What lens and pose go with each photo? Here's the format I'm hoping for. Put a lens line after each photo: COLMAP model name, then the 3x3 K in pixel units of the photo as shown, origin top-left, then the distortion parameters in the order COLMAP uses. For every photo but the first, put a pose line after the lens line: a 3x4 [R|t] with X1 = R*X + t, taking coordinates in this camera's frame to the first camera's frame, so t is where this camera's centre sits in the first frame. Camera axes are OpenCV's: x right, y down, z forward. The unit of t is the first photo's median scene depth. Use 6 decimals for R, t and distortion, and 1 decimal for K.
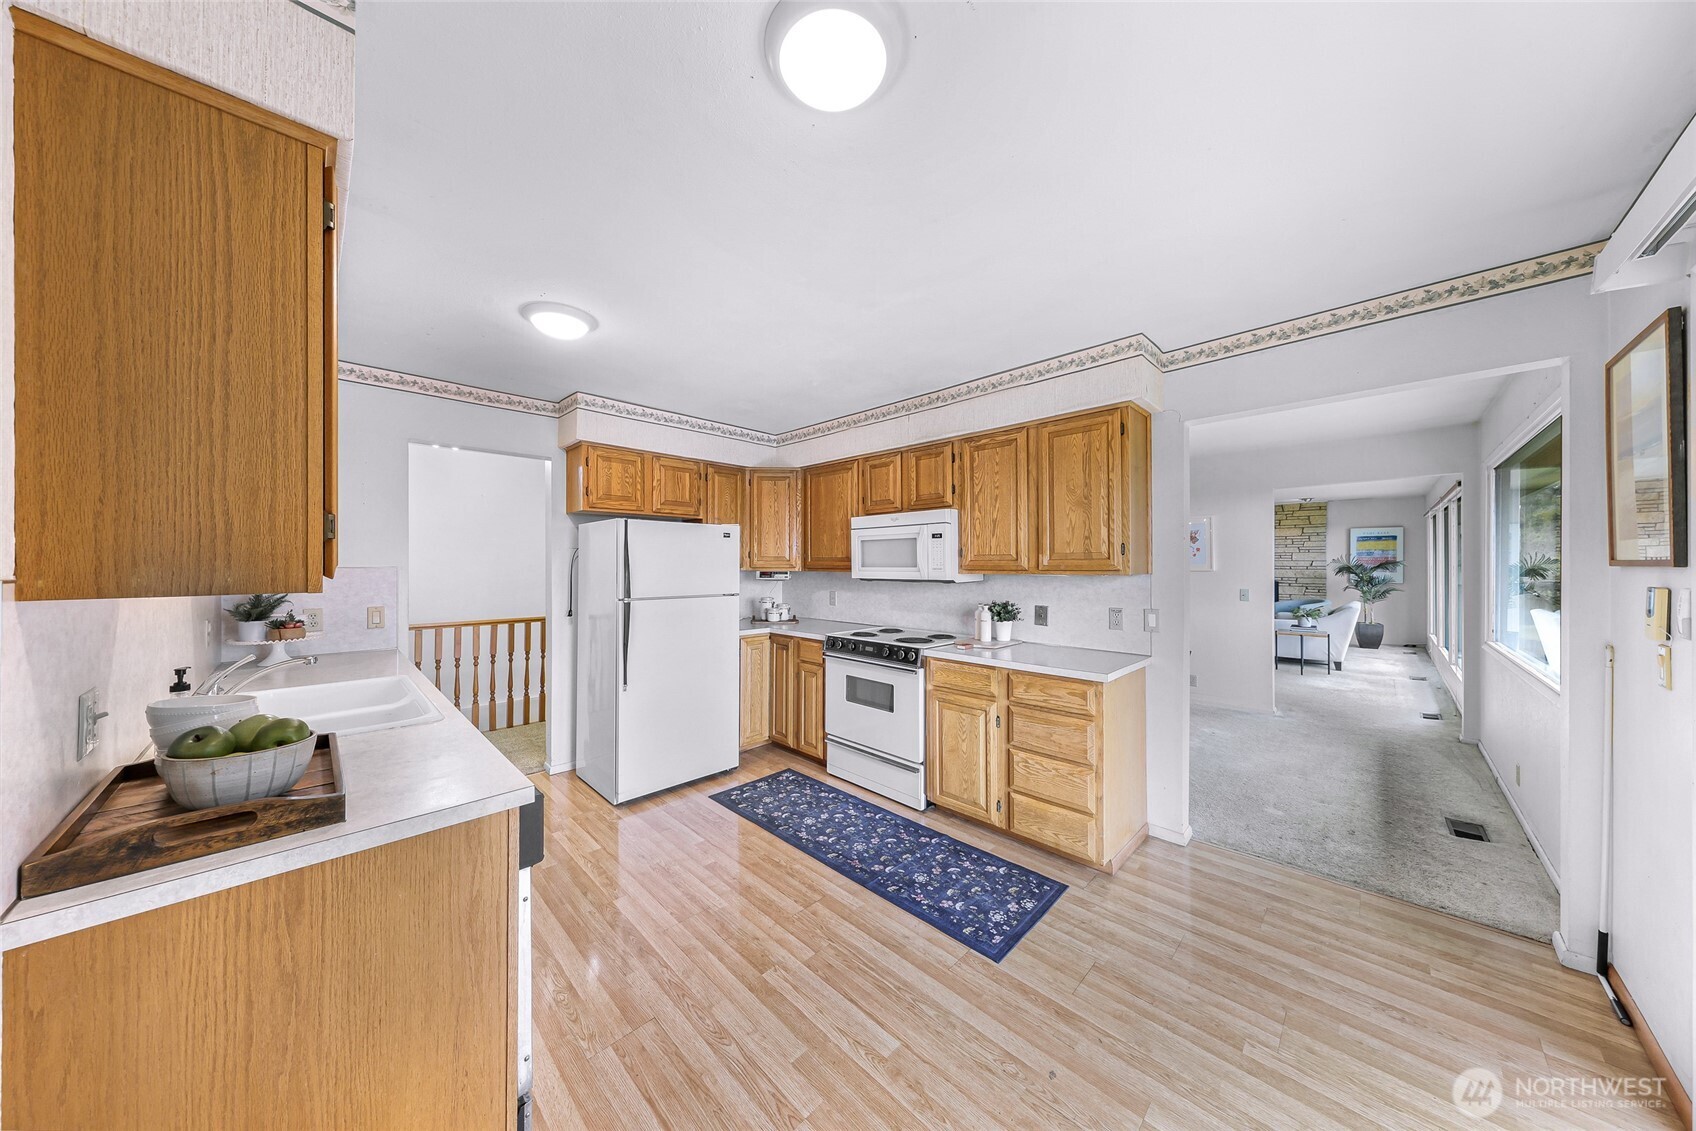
lens RADIAL K [[530.0, 0, 823.4], [0, 530.0, 557.4], [0, 0, 1]] dist [0.000531, 0.000008]
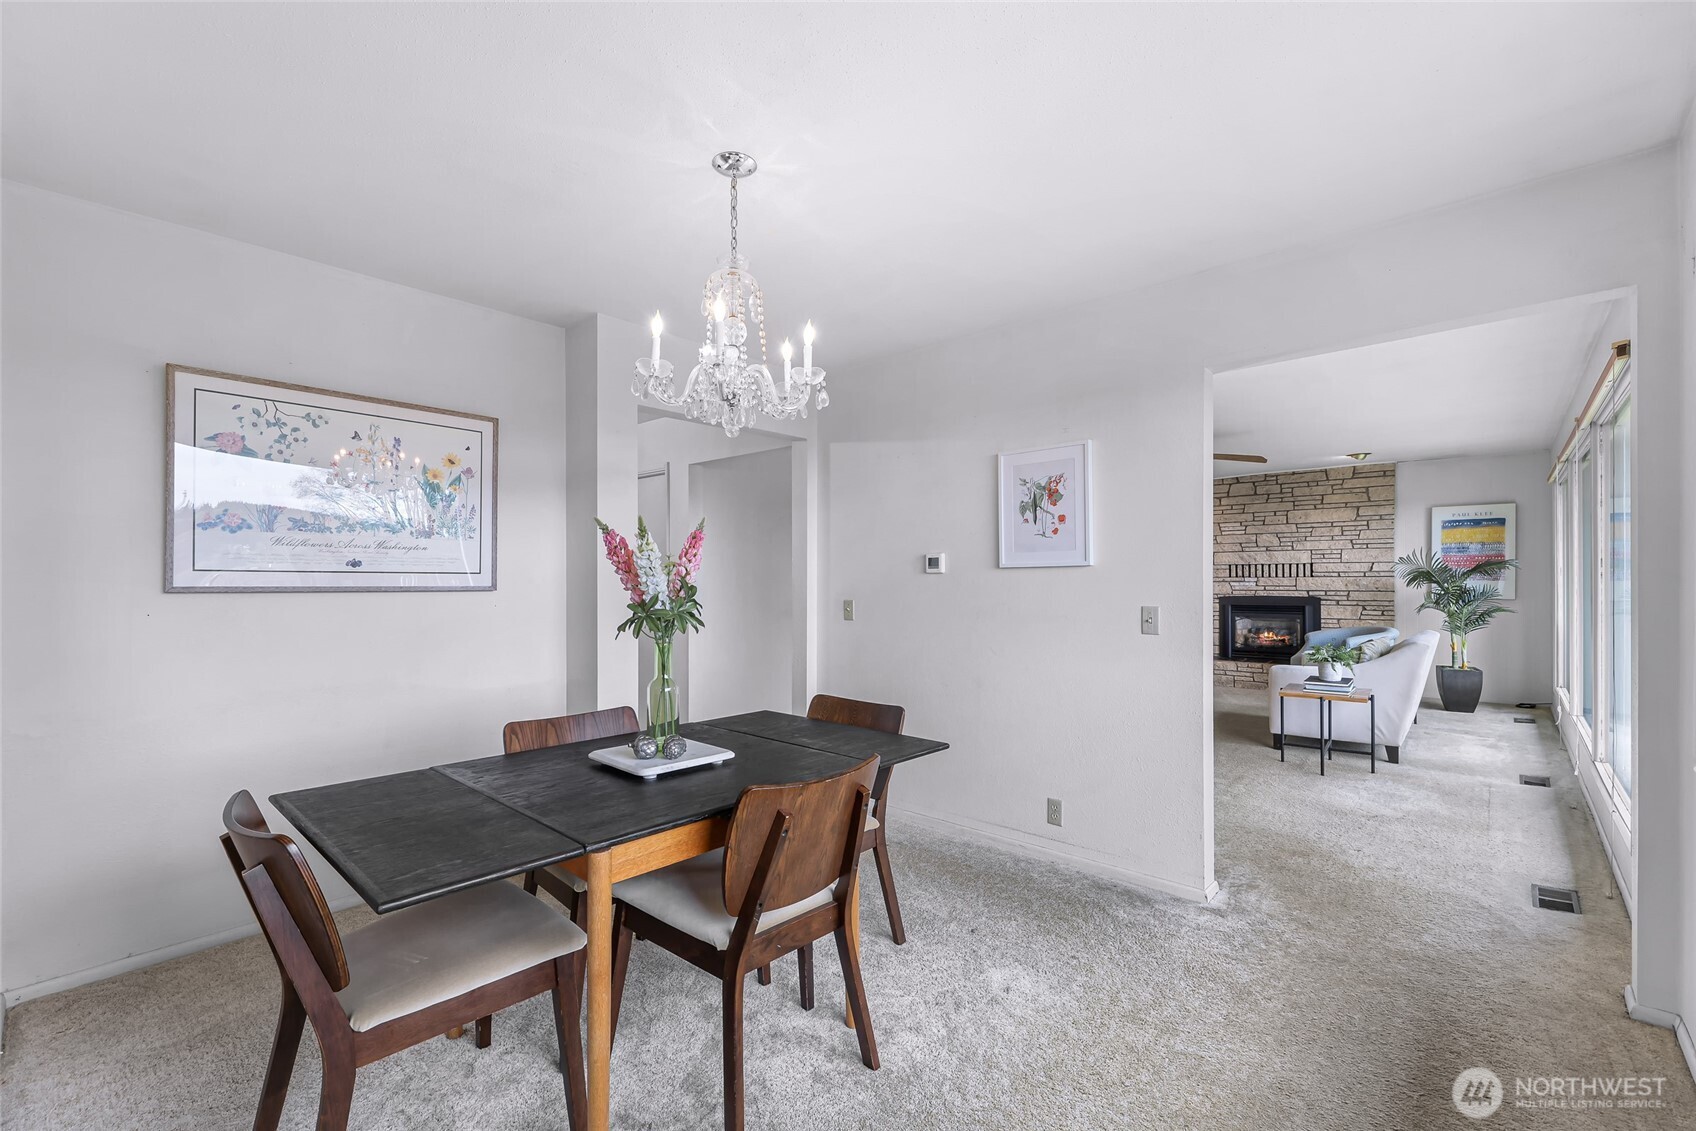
lens RADIAL K [[711.5, 0, 841.1], [0, 711.5, 572.3], [0, 0, 1]] dist [0.009428, -0.000191]
pose [[0.997895, -0.001117, 0.064845, 0.304189], [0.001091, 0.999999, 0.000439, 0.018490], [-0.064846, -0.000367, 0.997895, 0.262114]]
